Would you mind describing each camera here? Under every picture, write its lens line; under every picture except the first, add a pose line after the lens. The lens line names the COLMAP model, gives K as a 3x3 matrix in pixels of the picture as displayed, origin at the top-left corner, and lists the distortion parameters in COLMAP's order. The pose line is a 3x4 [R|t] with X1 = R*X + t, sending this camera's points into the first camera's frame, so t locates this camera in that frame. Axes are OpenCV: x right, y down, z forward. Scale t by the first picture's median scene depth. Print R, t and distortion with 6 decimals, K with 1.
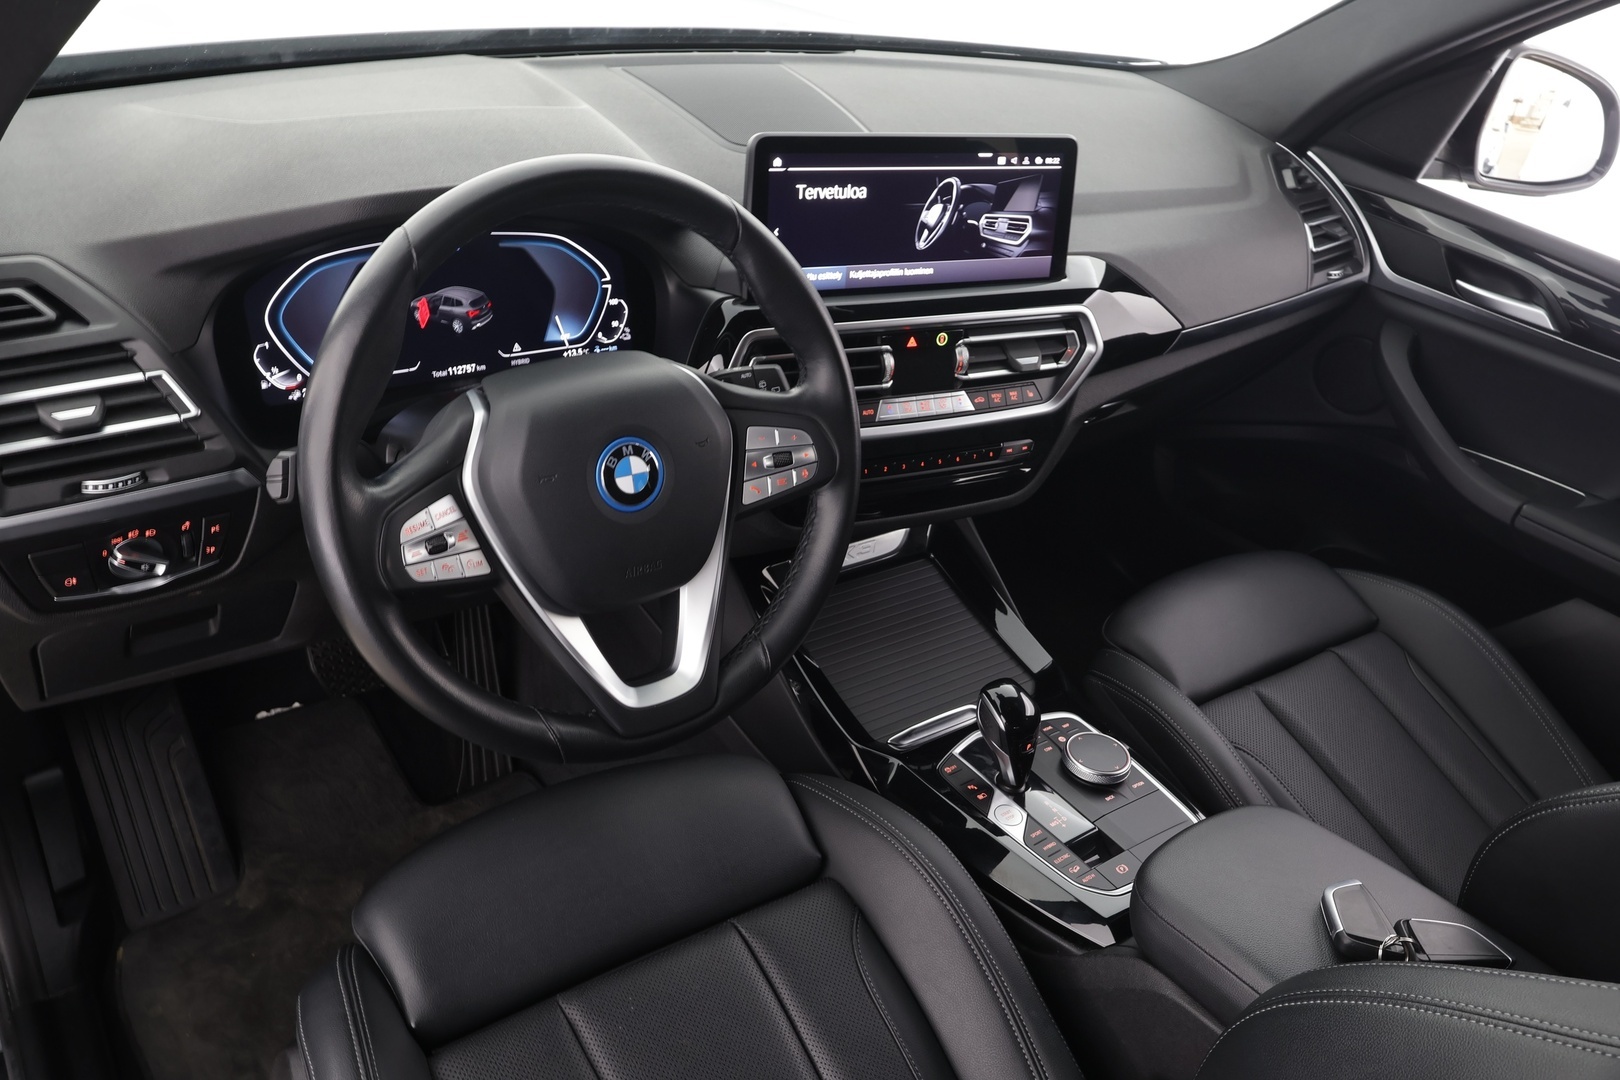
lens RADIAL K [[1239.7, 0, 809.5], [0, 1239.7, 551.6], [0, 0, 1]] dist [-0.005184, 0.017943]
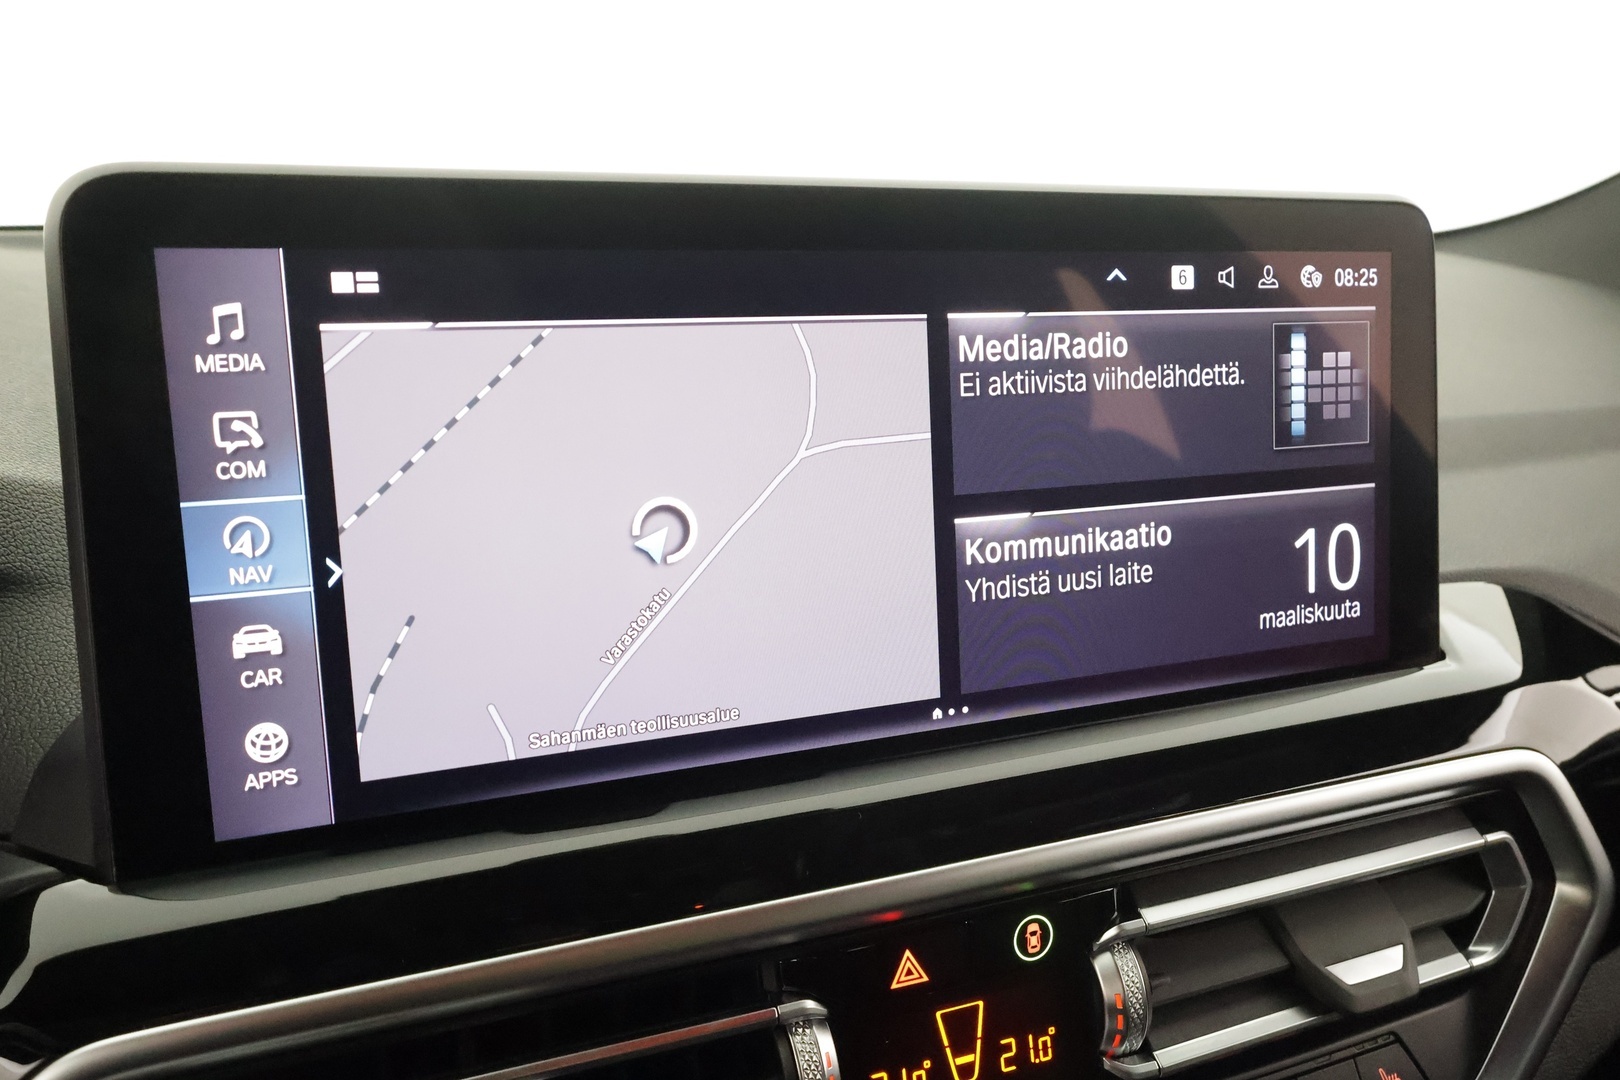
lens RADIAL K [[1239.7, 0, 820.9], [0, 1239.7, 536.0], [0, 0, 1]] dist [-0.005184, 0.017943]
pose [[0.990615, -0.081455, -0.109758, 0.096758], [0.045864, 0.954560, -0.294467, -0.174488], [0.128757, 0.286670, 0.949338, 0.717235]]
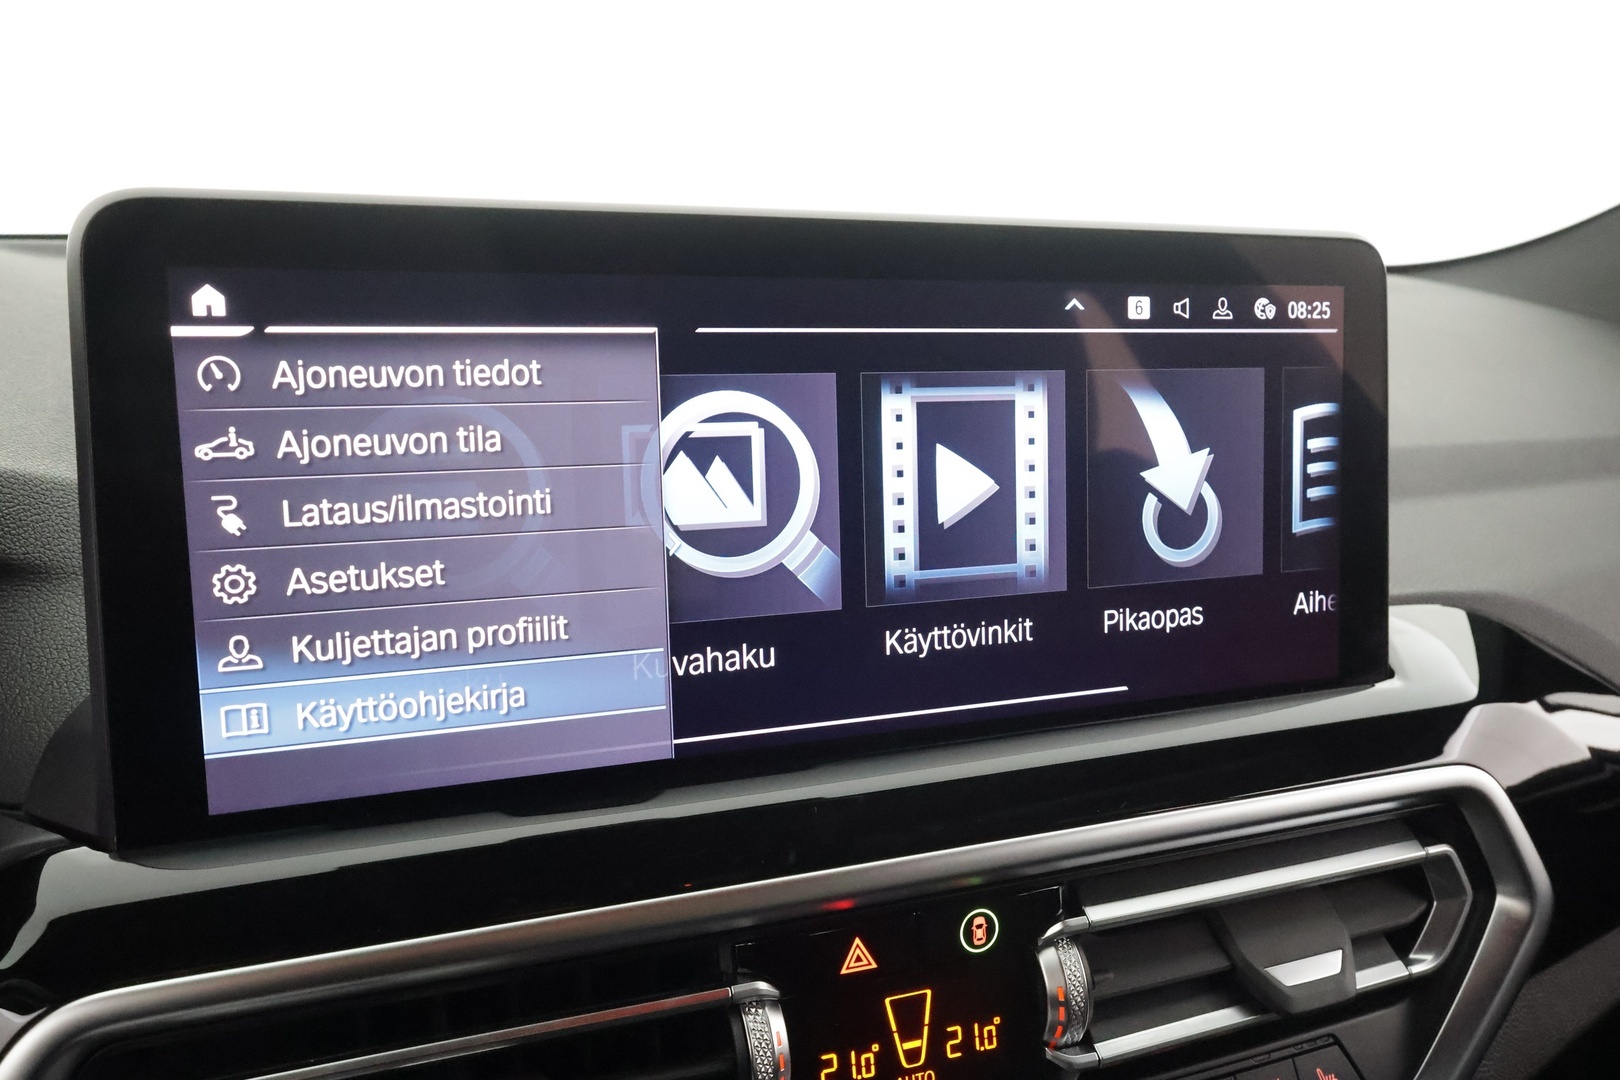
lens RADIAL K [[1239.7, 0, 818.3], [0, 1239.7, 537.3], [0, 0, 1]] dist [-0.005184, 0.017943]
pose [[0.990171, -0.062286, -0.125230, 0.109556], [0.020976, 0.951371, -0.307332, -0.168001], [0.138283, 0.301685, 0.943326, 0.704695]]
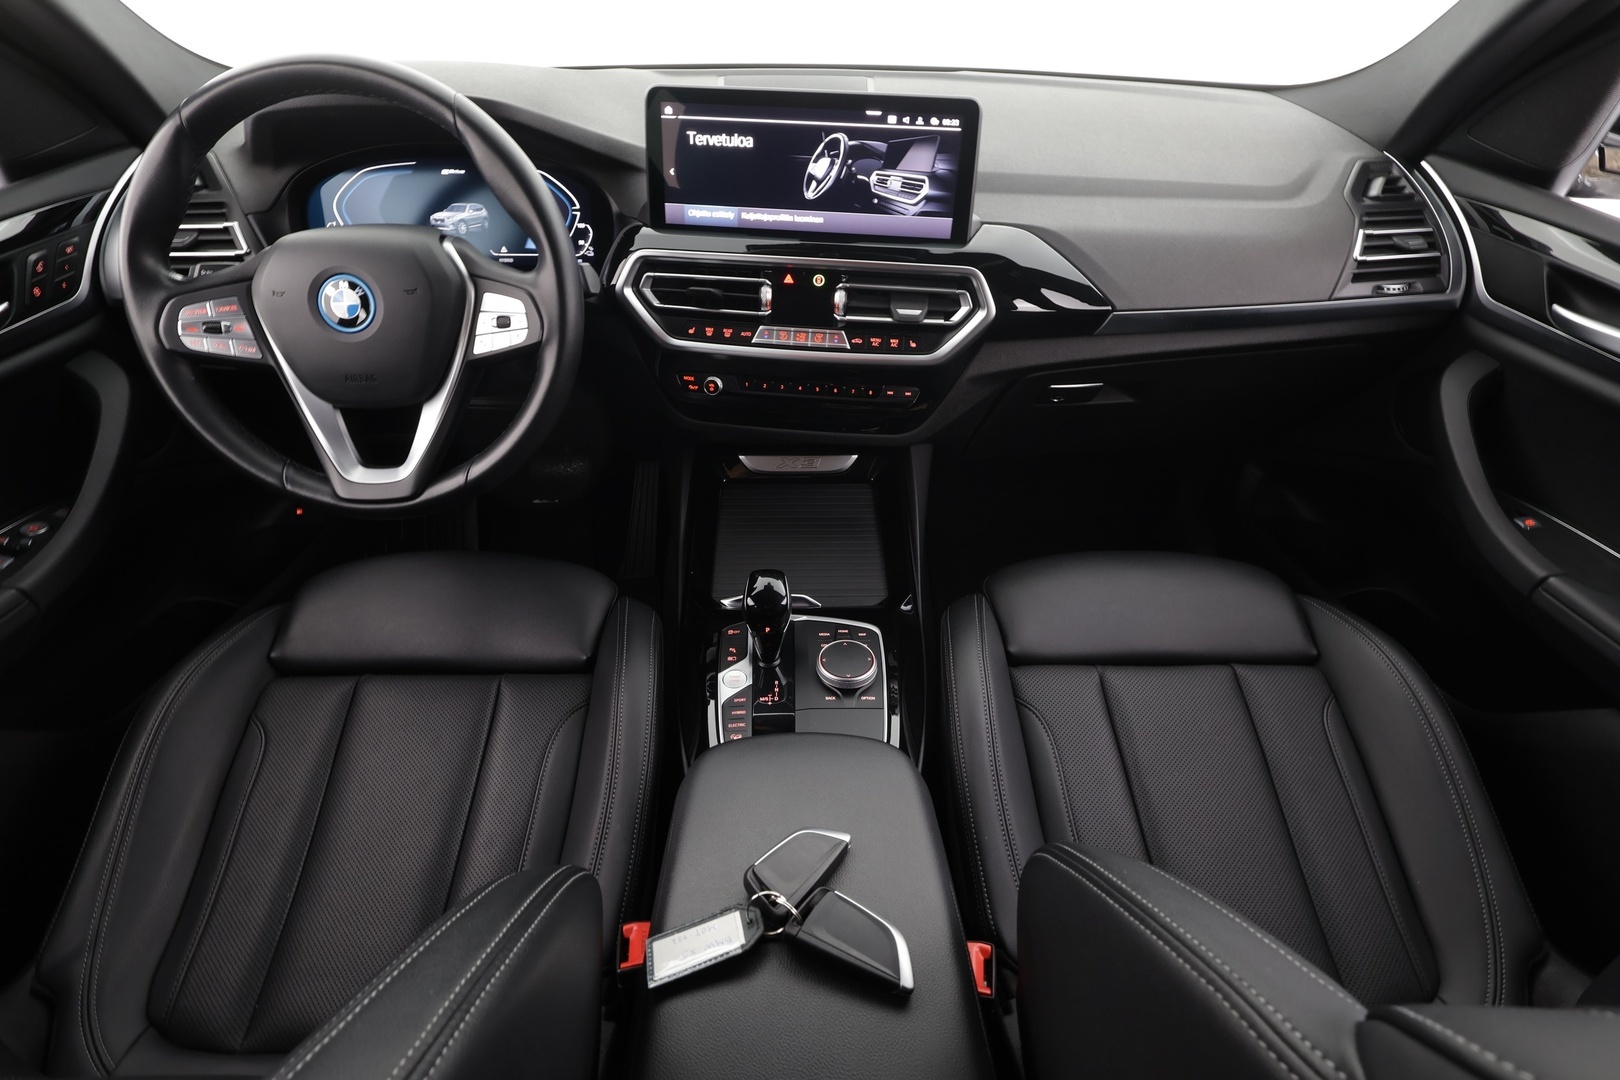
lens RADIAL K [[777.5, 0, 808.5], [0, 777.5, 541.0], [0, 0, 1]] dist [-0.001316, 0.001311]
pose [[0.833209, 0.239044, -0.498619, 0.513001], [-0.218829, 0.970659, 0.099676, -0.004483], [0.507816, 0.026062, 0.861071, 0.367173]]
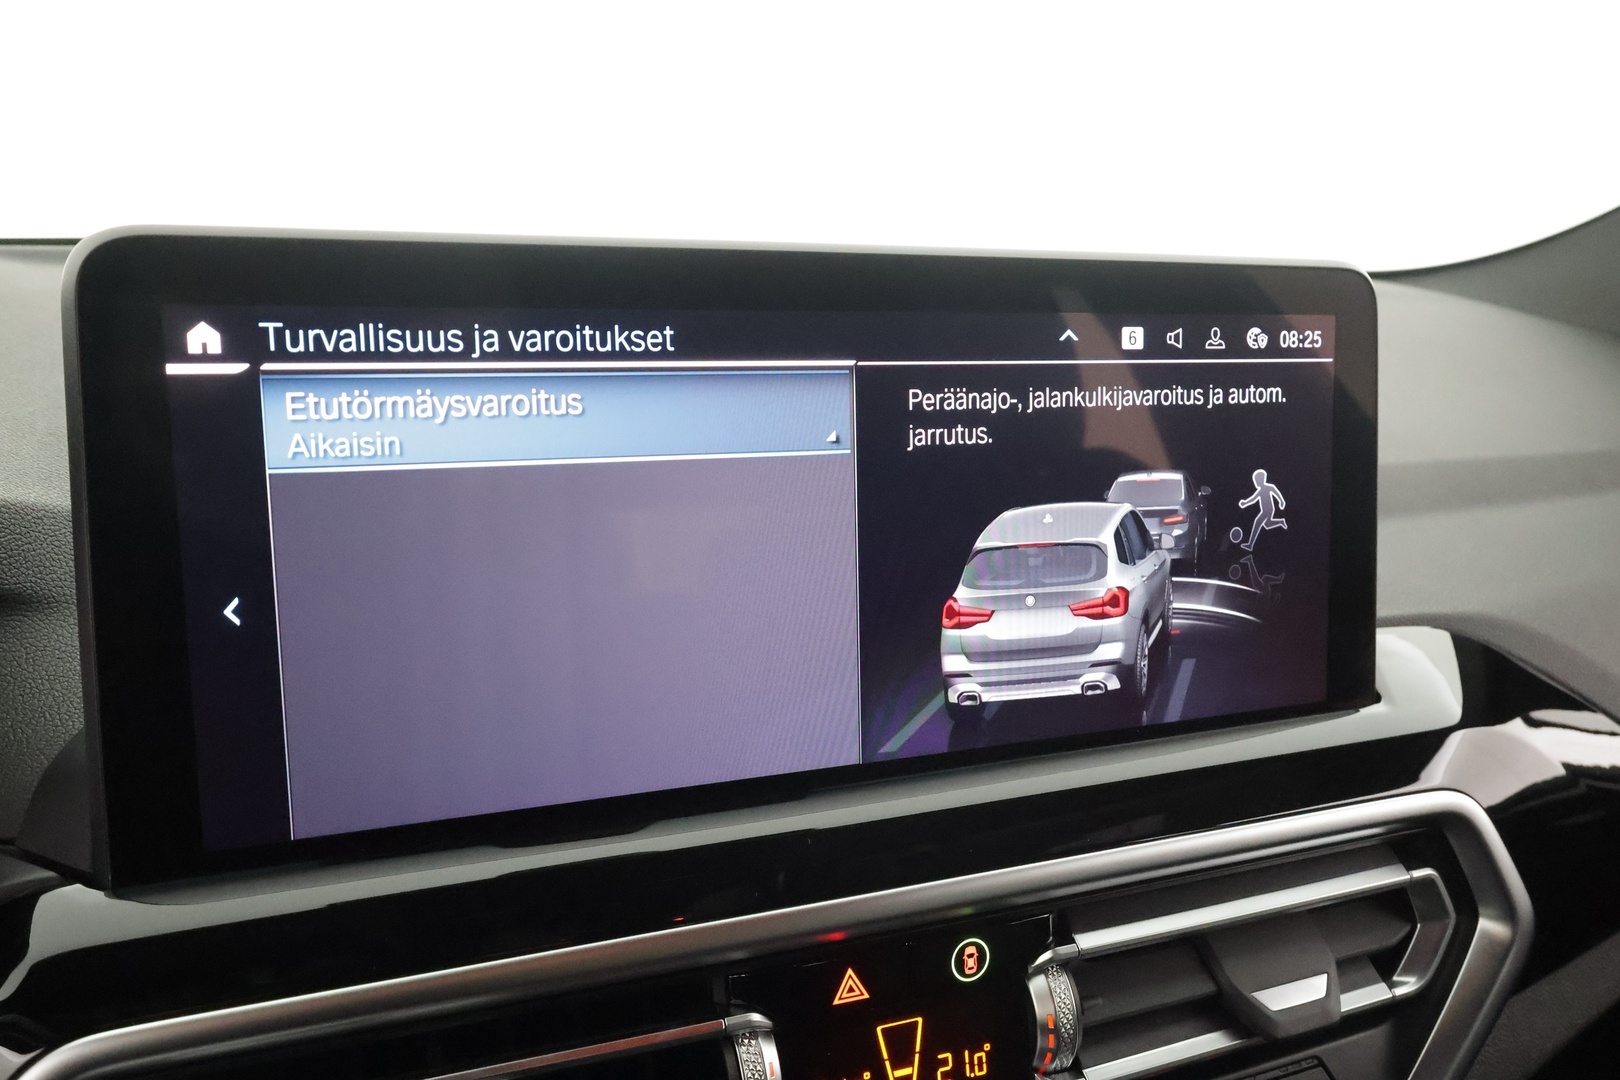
lens RADIAL K [[1239.7, 0, 820.5], [0, 1239.7, 535.9], [0, 0, 1]] dist [-0.005184, 0.017943]
pose [[0.992025, -0.055722, -0.113054, 0.108440], [0.019833, 0.954805, -0.296569, -0.177345], [0.124470, 0.291962, 0.948296, 0.700555]]
